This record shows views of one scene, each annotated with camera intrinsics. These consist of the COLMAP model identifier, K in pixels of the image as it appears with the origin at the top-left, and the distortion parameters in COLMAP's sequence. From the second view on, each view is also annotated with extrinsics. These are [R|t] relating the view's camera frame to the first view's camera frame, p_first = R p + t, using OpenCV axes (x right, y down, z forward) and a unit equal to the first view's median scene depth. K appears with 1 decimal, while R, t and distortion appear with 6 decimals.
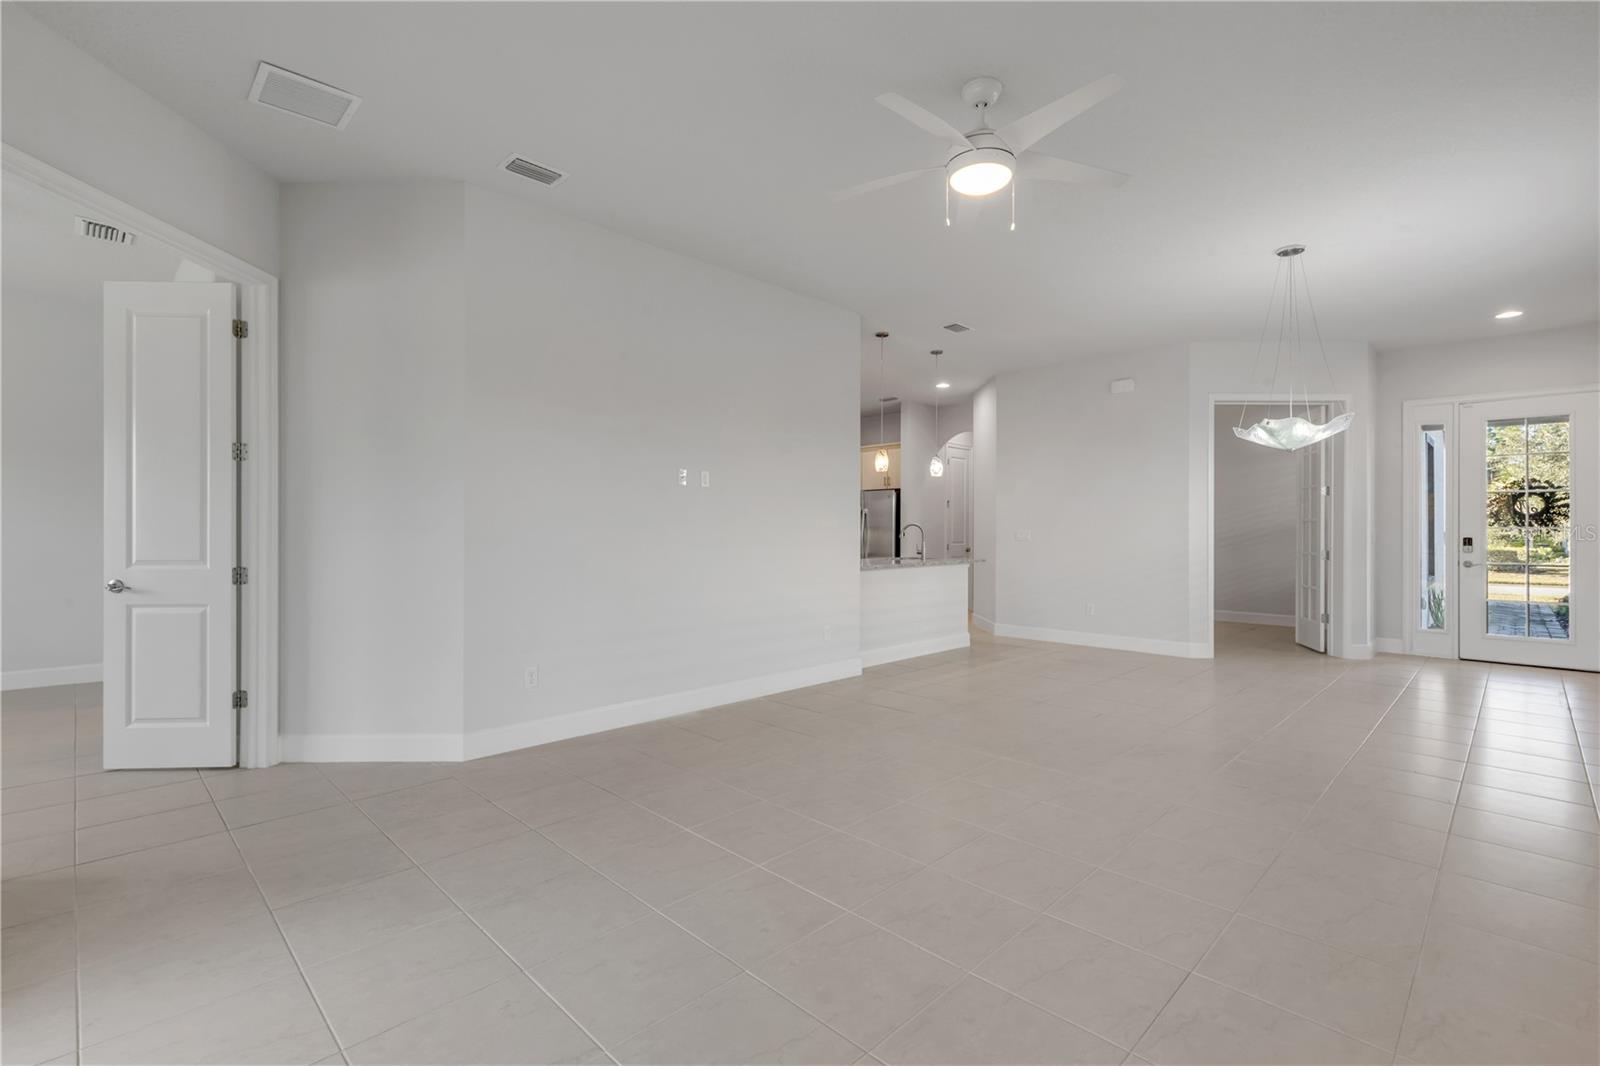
lens RADIAL K [[715.7, 0, 807.2], [0, 715.7, 530.5], [0, 0, 1]] dist [0.001844, -0.000052]
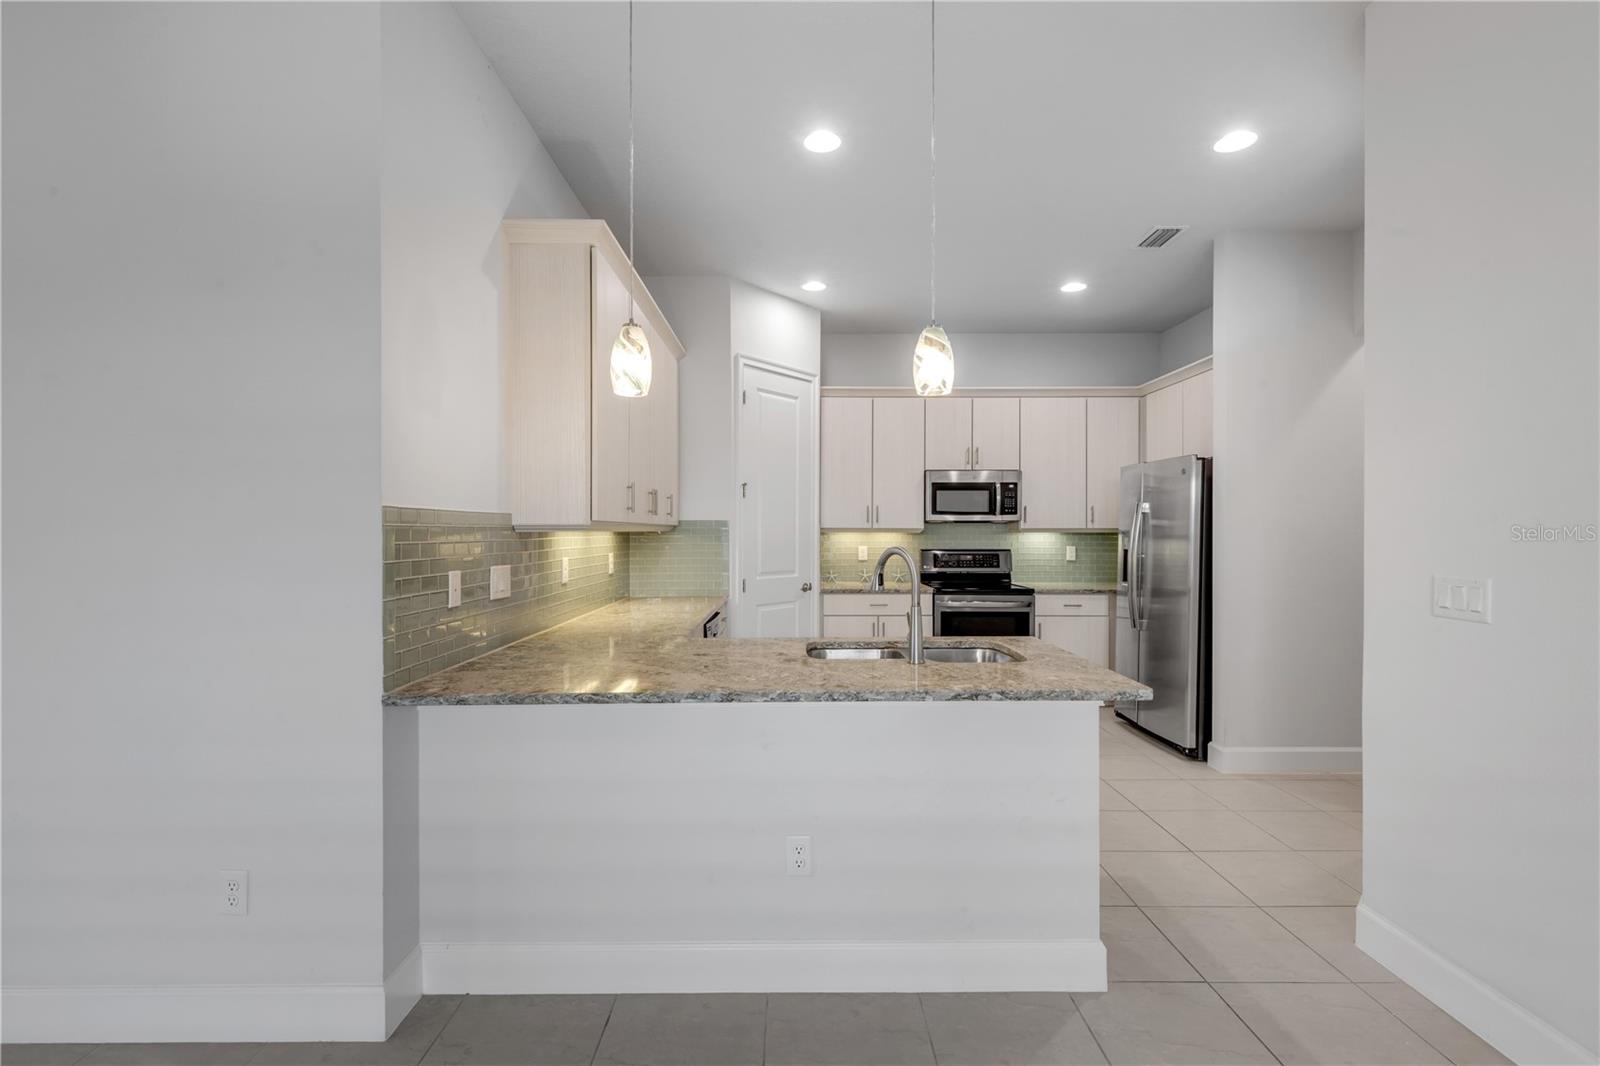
lens RADIAL K [[715.7, 0, 795.4], [0, 715.7, 533.5], [0, 0, 1]] dist [0.001844, -0.000052]
pose [[0.708900, 0.000110, -0.705309, 0.370393], [0.002105, 0.999995, 0.002271, -0.020081], [0.705305, -0.003095, 0.708897, 0.788092]]
